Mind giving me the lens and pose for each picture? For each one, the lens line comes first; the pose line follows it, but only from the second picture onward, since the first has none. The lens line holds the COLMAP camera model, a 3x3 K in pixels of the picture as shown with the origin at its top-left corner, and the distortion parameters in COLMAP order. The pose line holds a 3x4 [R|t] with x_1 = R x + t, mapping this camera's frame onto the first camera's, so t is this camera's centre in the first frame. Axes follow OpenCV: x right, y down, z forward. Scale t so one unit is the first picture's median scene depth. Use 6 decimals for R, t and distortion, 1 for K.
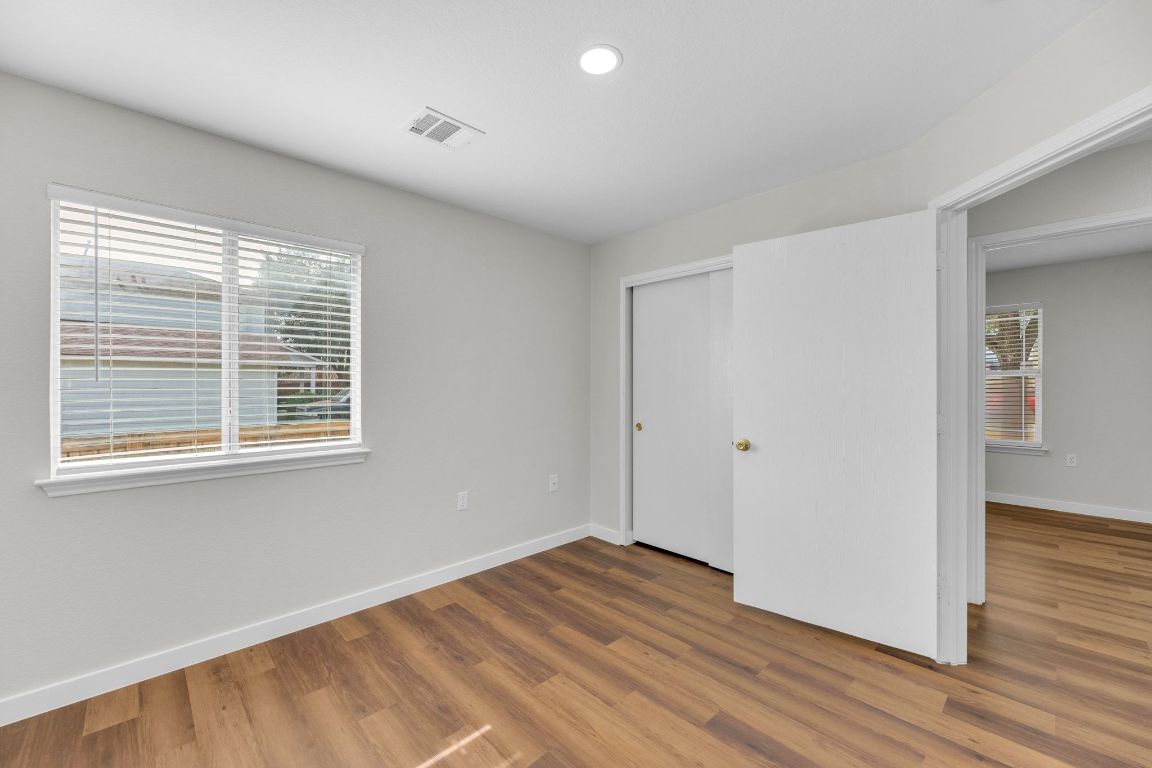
lens RADIAL K [[464.5, 0, 576.9], [0, 464.5, 399.3], [0, 0, 1]] dist [0.003116, 0.000130]
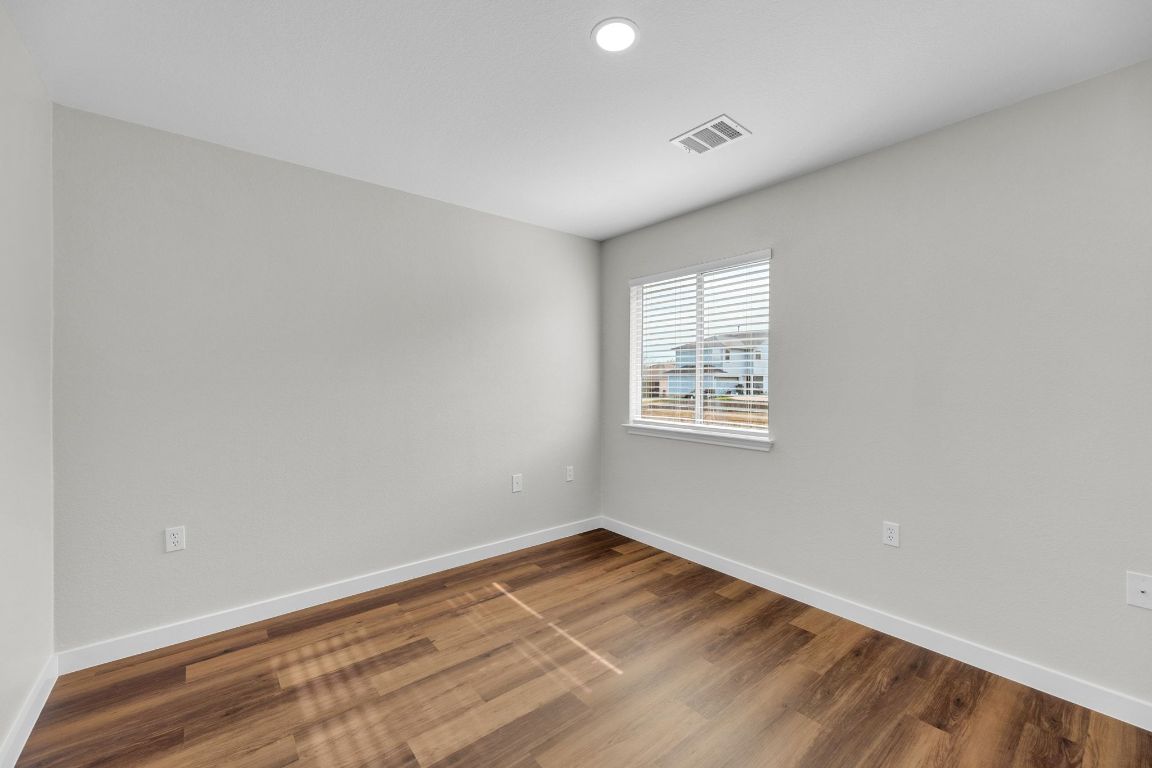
lens RADIAL K [[464.5, 0, 576.9], [0, 464.5, 399.3], [0, 0, 1]] dist [0.003116, 0.000130]
pose [[-0.081549, 0.042928, -0.995744, 0.708205], [-0.037870, 0.998217, 0.046136, -0.019160], [0.995950, 0.041471, -0.079778, 0.718059]]
